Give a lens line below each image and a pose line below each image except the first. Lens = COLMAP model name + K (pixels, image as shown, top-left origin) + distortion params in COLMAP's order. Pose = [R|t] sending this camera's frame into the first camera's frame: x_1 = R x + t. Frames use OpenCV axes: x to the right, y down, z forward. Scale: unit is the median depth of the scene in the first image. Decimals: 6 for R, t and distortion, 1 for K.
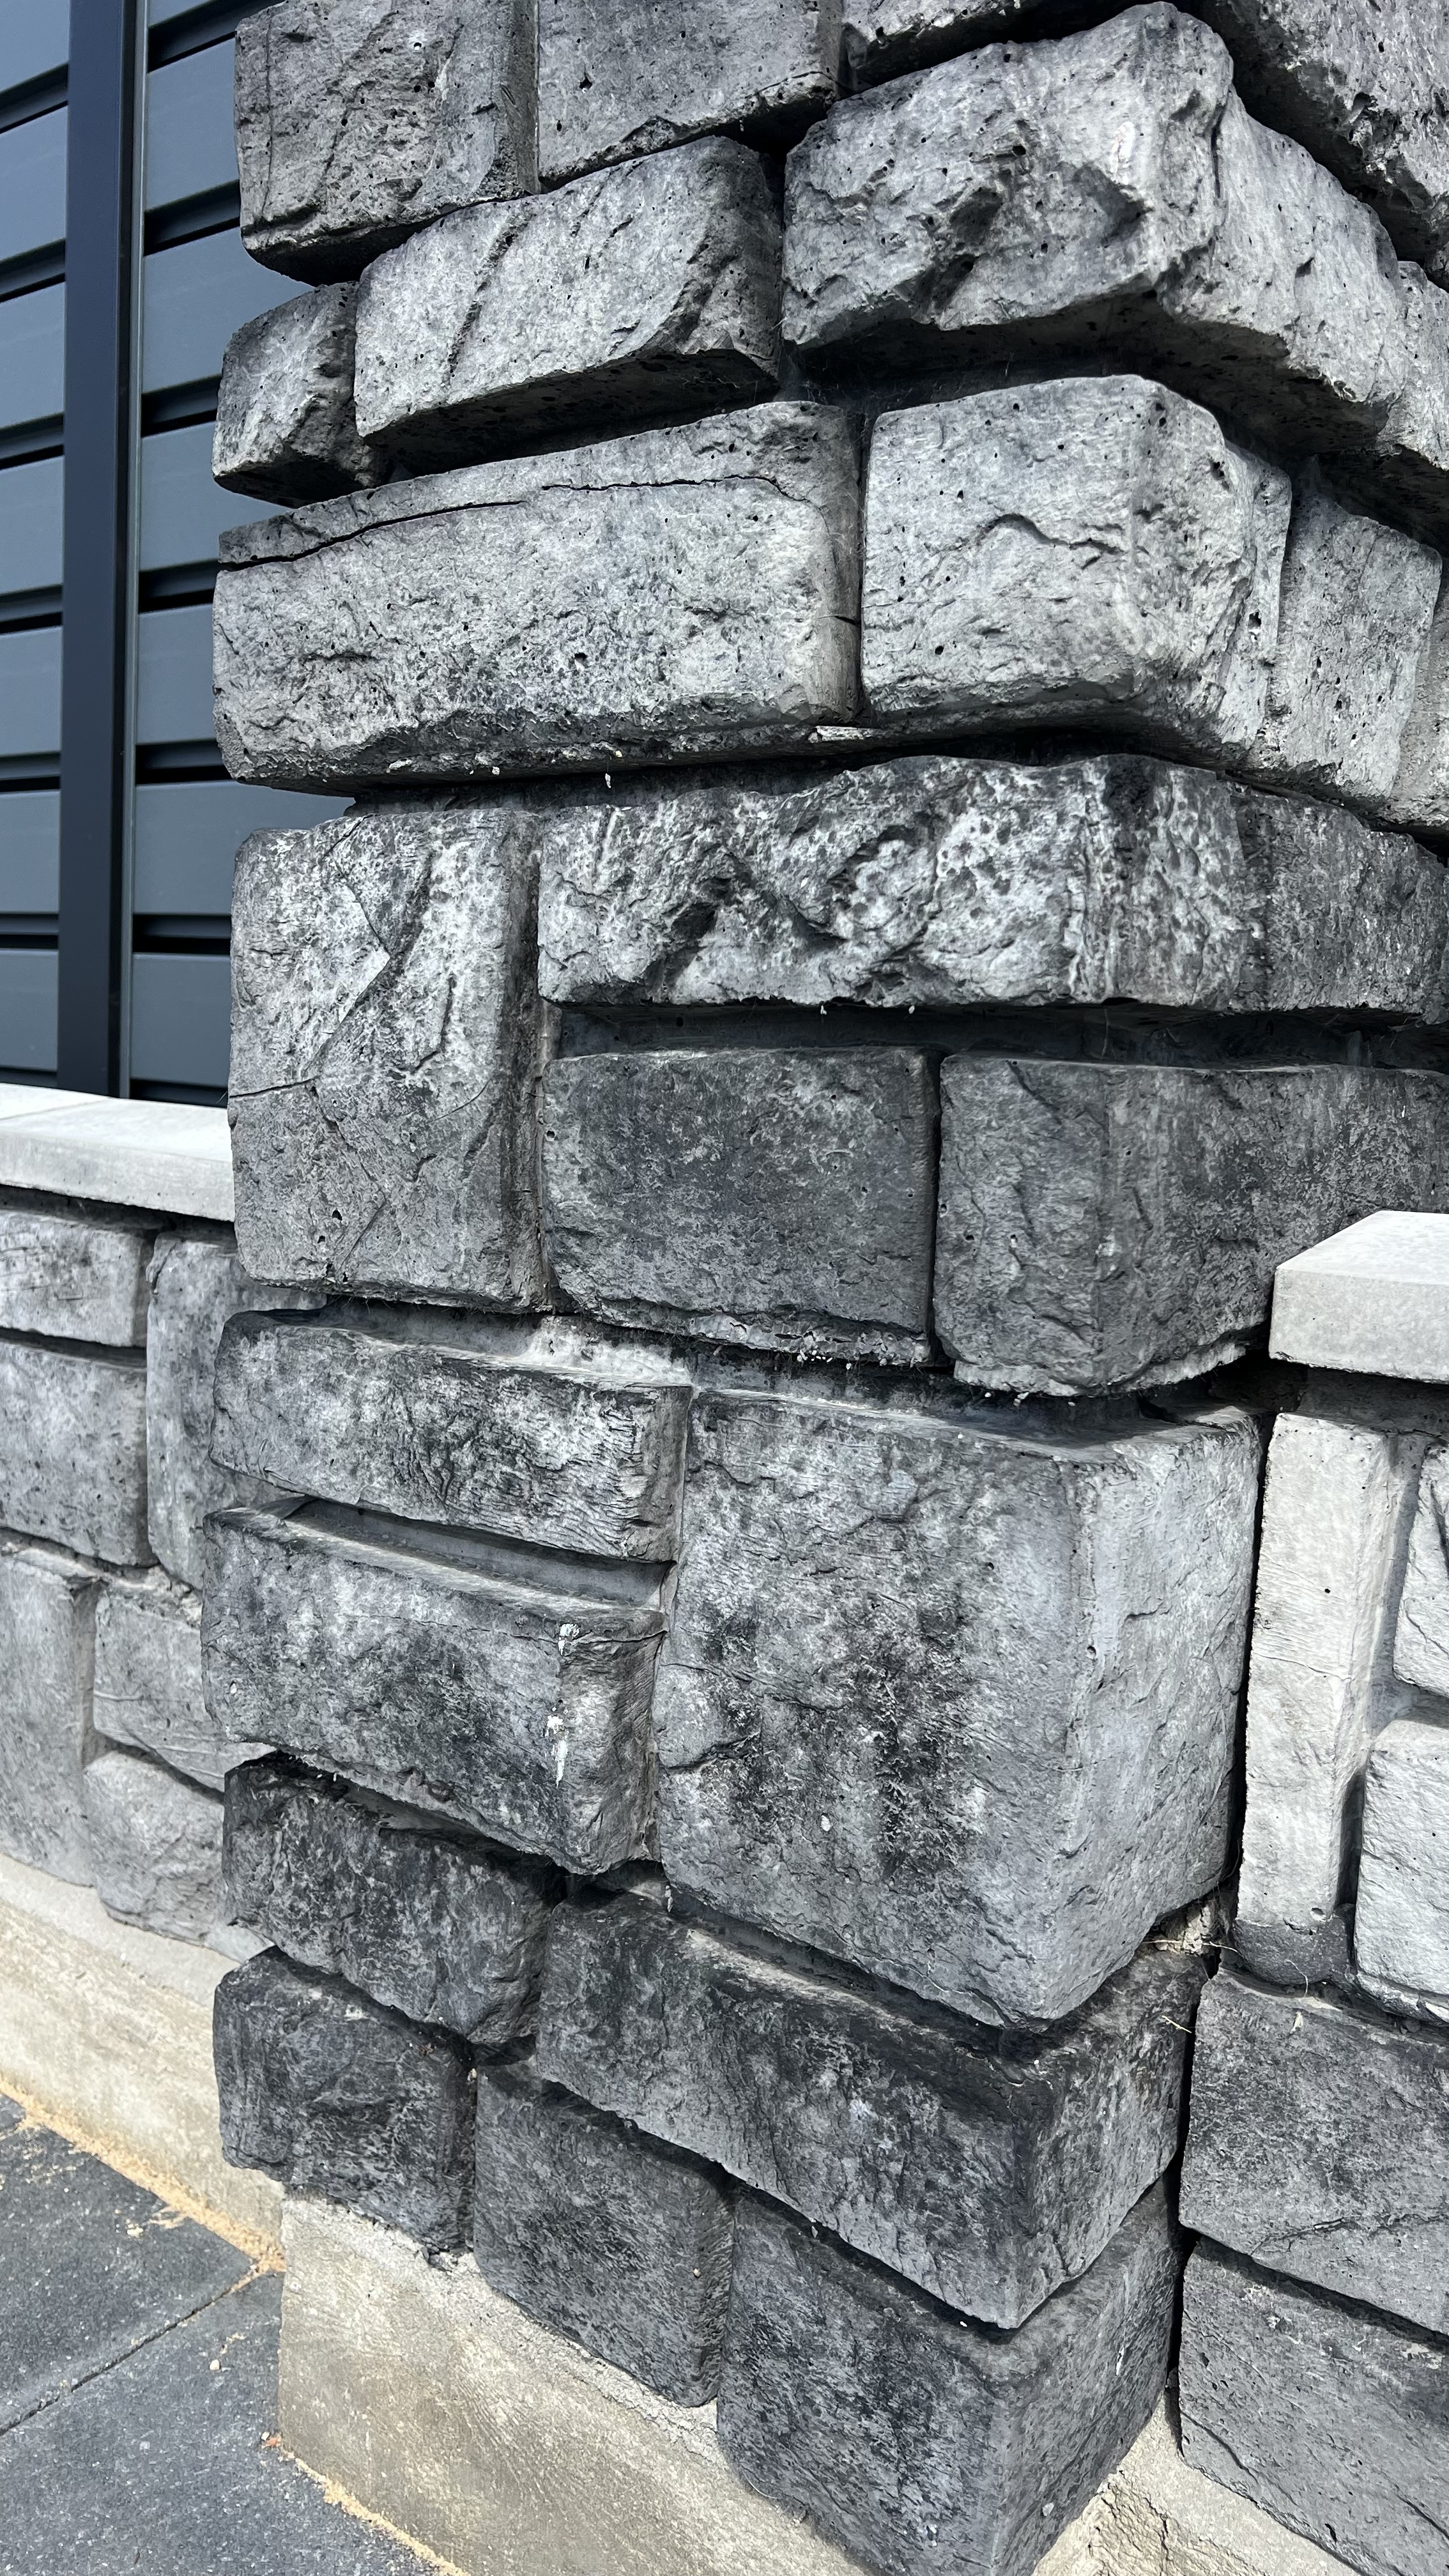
lens RADIAL K [[1963.6, 0, 827.2], [0, 1963.6, 1309.3], [0, 0, 1]] dist [0.079201, -0.116717]
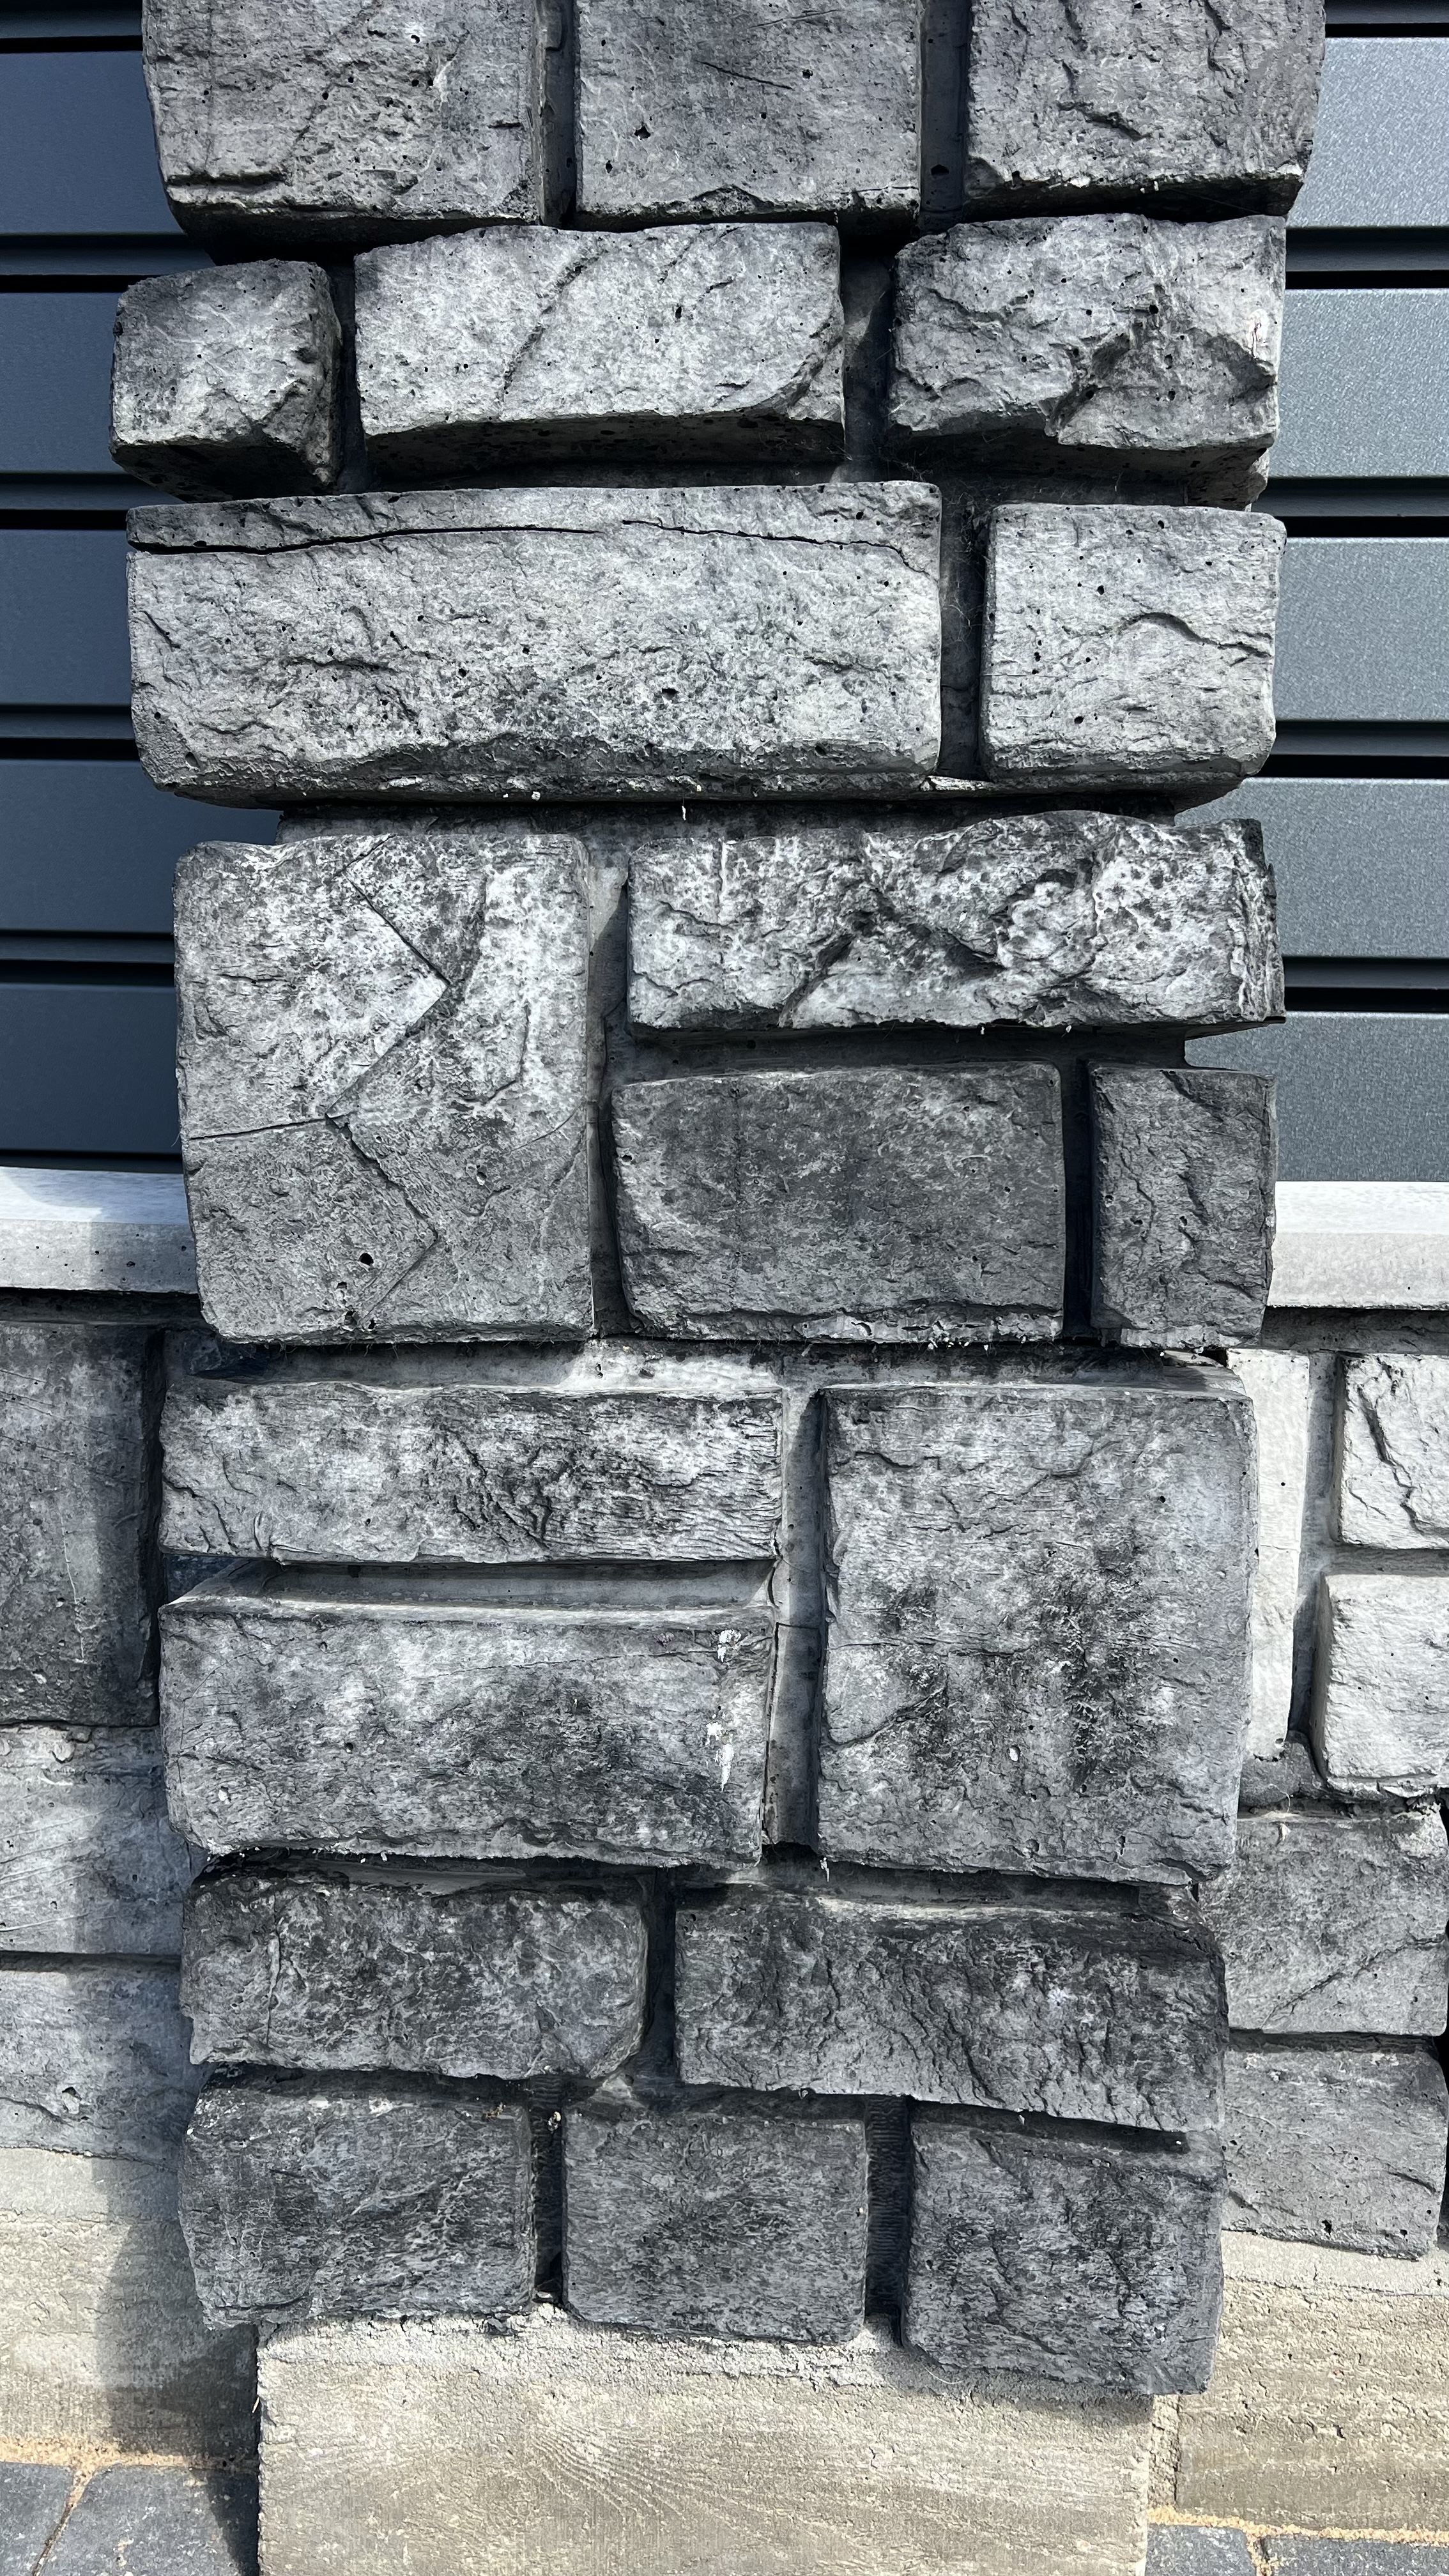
lens RADIAL K [[1941.7, 0, 713.5], [0, 1941.7, 1303.1], [0, 0, 1]] dist [0.083360, -0.133183]
pose [[0.828396, -0.095416, 0.551957, -0.700619], [0.097044, 0.994931, 0.026344, -0.039148], [-0.551673, 0.031741, 0.833456, 0.153574]]
